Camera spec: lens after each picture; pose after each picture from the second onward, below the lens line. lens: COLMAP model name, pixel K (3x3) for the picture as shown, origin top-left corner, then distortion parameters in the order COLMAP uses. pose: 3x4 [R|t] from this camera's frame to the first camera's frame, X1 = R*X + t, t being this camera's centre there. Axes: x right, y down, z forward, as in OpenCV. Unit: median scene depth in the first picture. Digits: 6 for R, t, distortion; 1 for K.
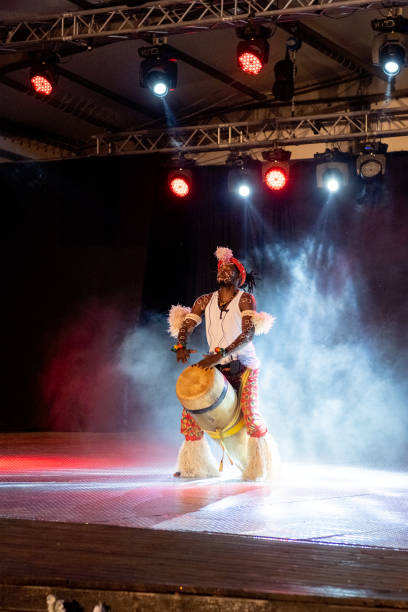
lens RADIAL K [[3203.6, 0, 215.8], [0, 3203.6, 317.8], [0, 0, 1]] dist [1.975434, 0.000000]
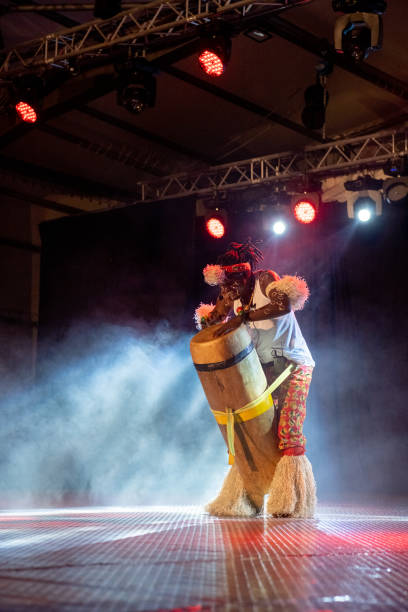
lens RADIAL K [[2048.5, 0, 188.3], [0, 2048.5, 295.2], [0, 0, 1]] dist [1.009233, 0.000000]
pose [[0.957359, -0.031377, -0.287192, 0.155641], [0.003816, 0.995371, -0.096027, 0.037565], [0.288876, 0.090837, 0.953047, 0.425838]]
